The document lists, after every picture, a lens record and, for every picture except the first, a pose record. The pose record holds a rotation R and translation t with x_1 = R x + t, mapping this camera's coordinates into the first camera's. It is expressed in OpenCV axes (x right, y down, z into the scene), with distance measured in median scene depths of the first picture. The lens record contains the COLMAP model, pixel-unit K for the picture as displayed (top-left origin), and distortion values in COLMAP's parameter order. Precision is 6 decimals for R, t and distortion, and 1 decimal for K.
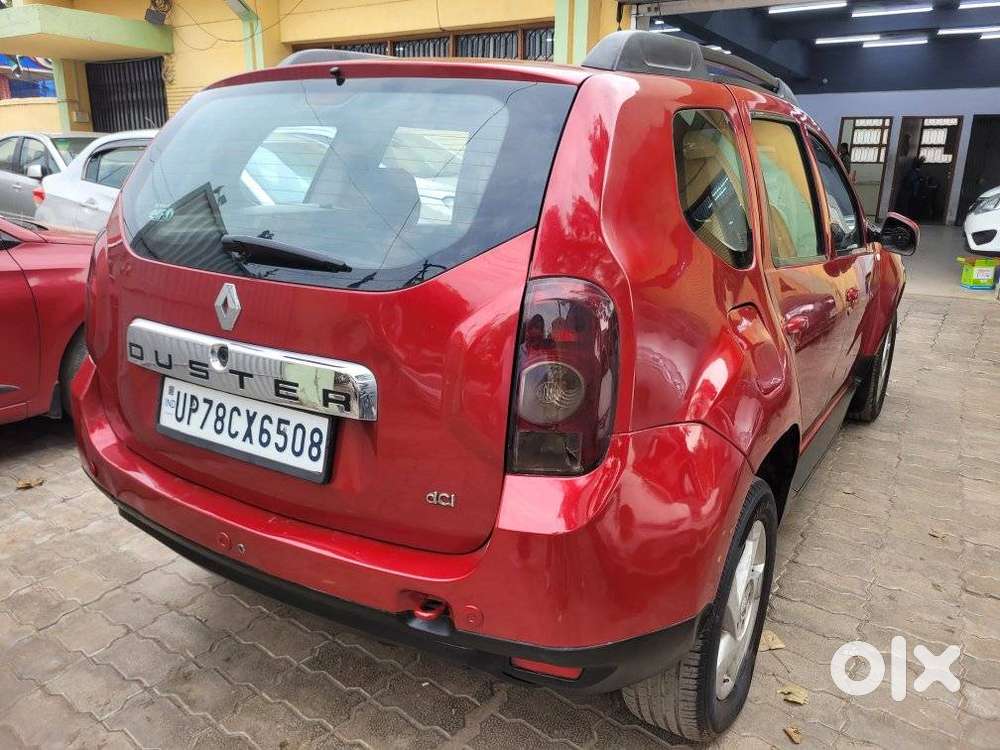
lens RADIAL K [[759.0, 0, 516.2], [0, 759.0, 374.1], [0, 0, 1]] dist [0.047512, -0.040946]
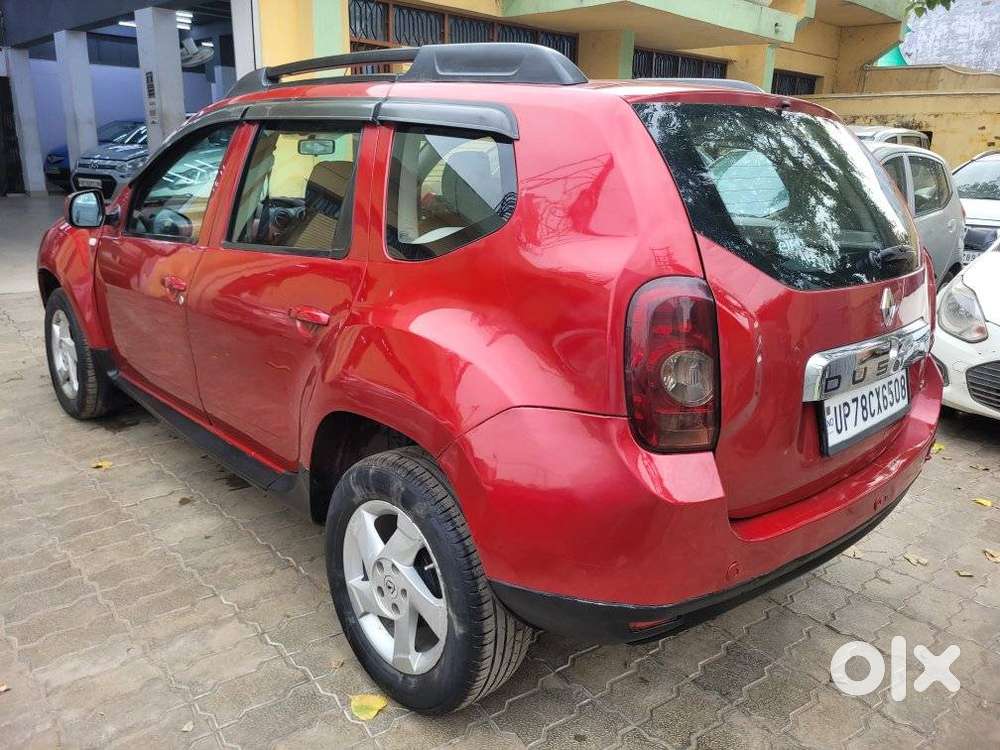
lens RADIAL K [[796.0, 0, 493.0], [0, 796.0, 368.9], [0, 0, 1]] dist [-0.016166, -0.006178]
pose [[0.259713, -0.278583, 0.924630, -1.481685], [0.238457, 0.946336, 0.218144, -0.359439], [-0.935782, 0.163830, 0.312206, 1.033268]]
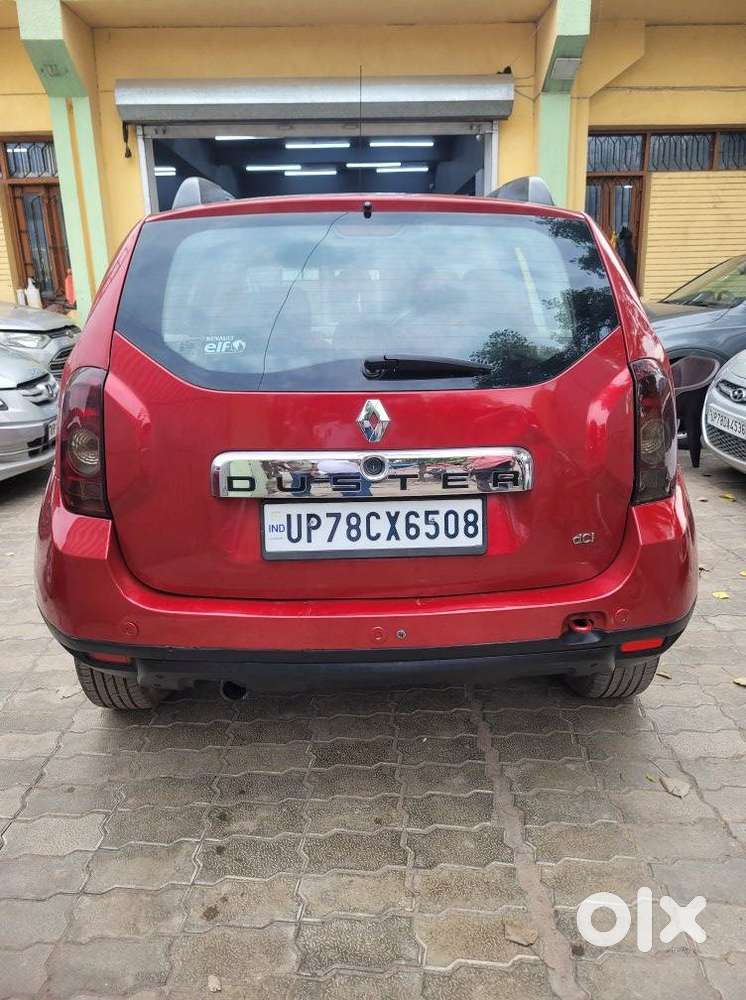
lens RADIAL K [[759.0, 0, 382.7], [0, 759.0, 506.2], [0, 0, 1]] dist [0.047512, -0.040946]
pose [[0.831706, -0.189723, 0.521795, -0.825014], [0.182621, 0.980993, 0.065599, -0.030853], [-0.524323, 0.040731, 0.850545, 0.050920]]
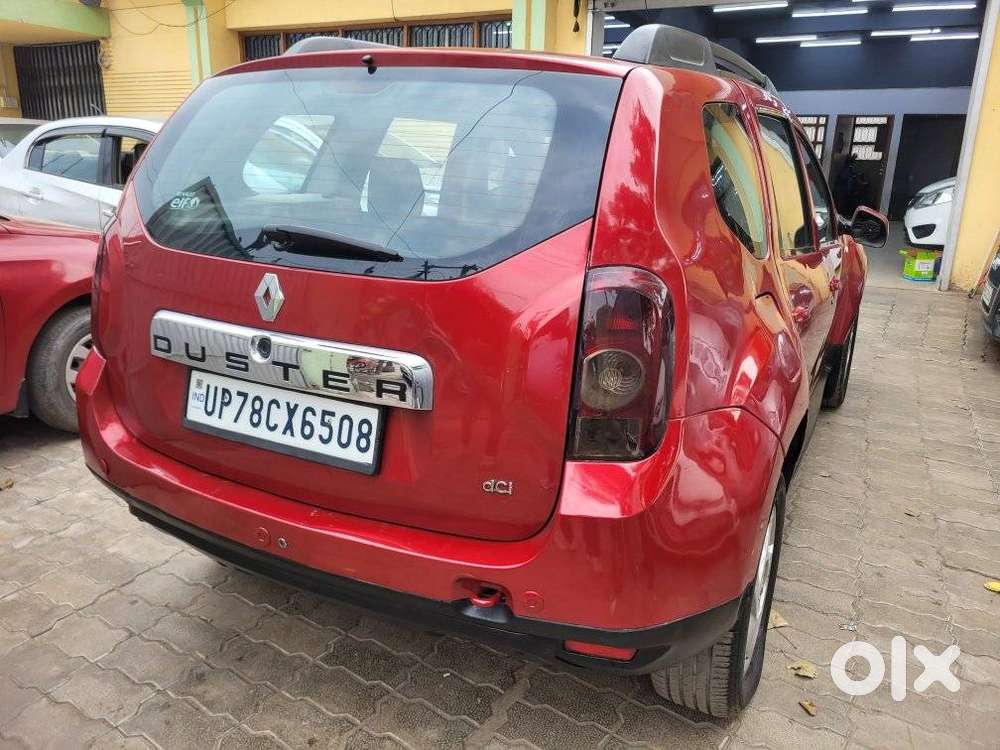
lens RADIAL K [[759.0, 0, 517.4], [0, 759.0, 371.0], [0, 0, 1]] dist [0.047512, -0.040946]
pose [[0.996860, -0.012104, 0.078248, -0.117045], [0.011753, 0.999919, 0.004944, 0.004716], [-0.078301, -0.004009, 0.996922, -0.003846]]
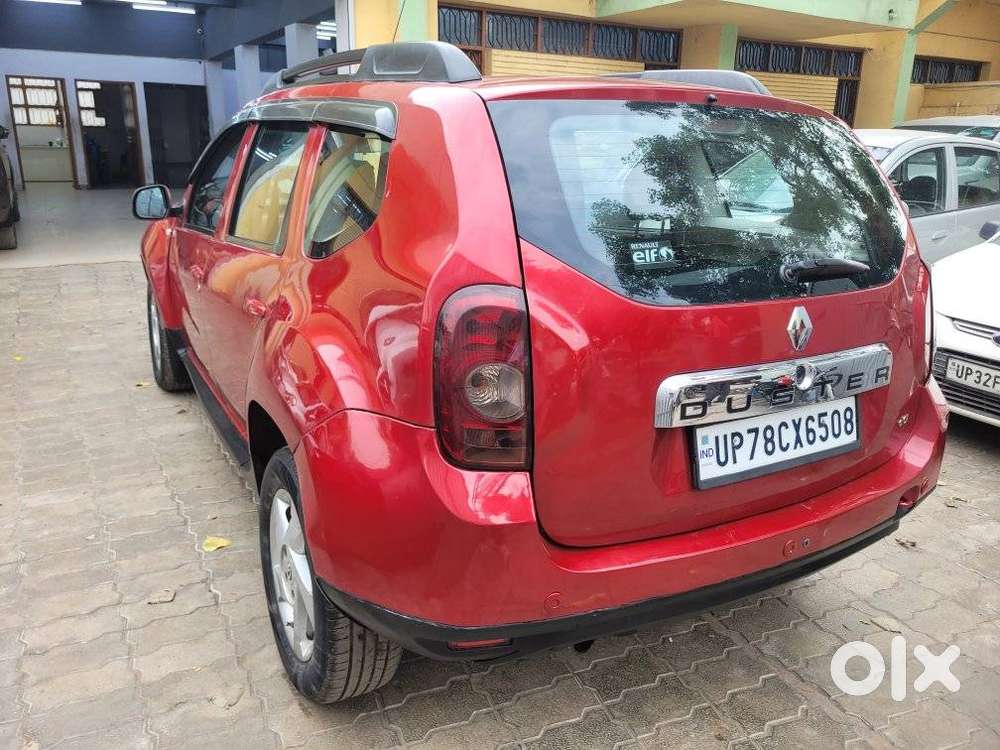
lens RADIAL K [[759.0, 0, 497.1], [0, 759.0, 360.2], [0, 0, 1]] dist [0.047512, -0.040946]
pose [[0.481791, -0.251529, 0.839411, -1.267323], [0.221689, 0.961744, 0.160944, -0.264515], [-0.847780, 0.108547, 0.519120, 0.691654]]
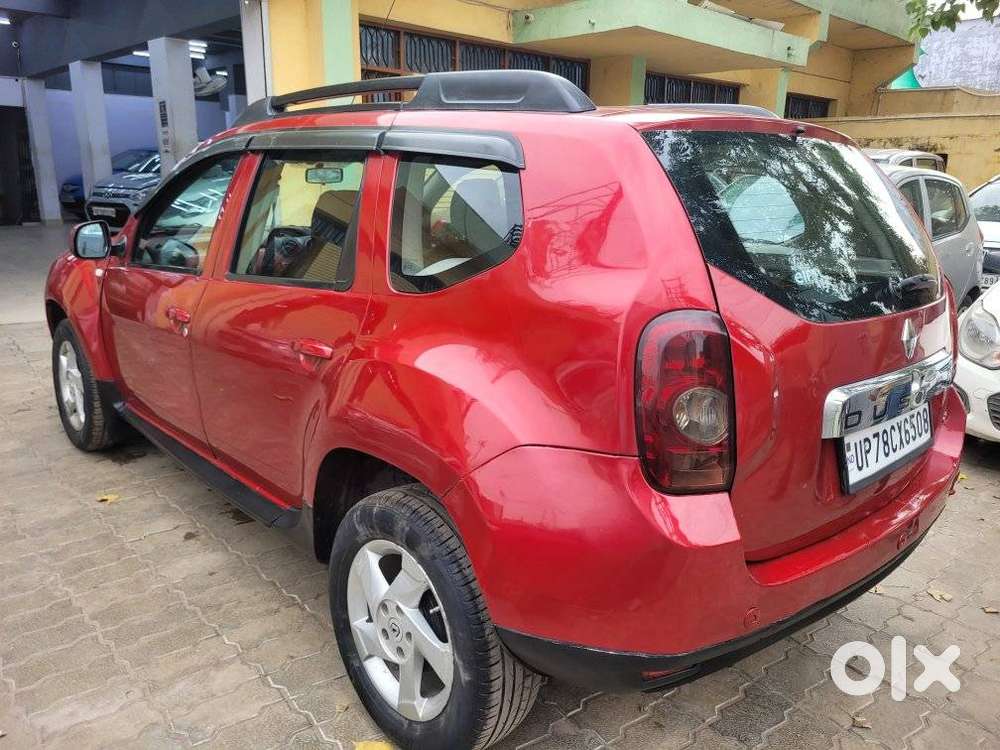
lens RADIAL K [[796.0, 0, 497.1], [0, 796.0, 378.1], [0, 0, 1]] dist [-0.016166, -0.006178]
pose [[0.270238, -0.262582, 0.926295, -1.443503], [0.245491, 0.949083, 0.197423, -0.364098], [-0.930970, 0.174046, 0.320940, 1.031840]]
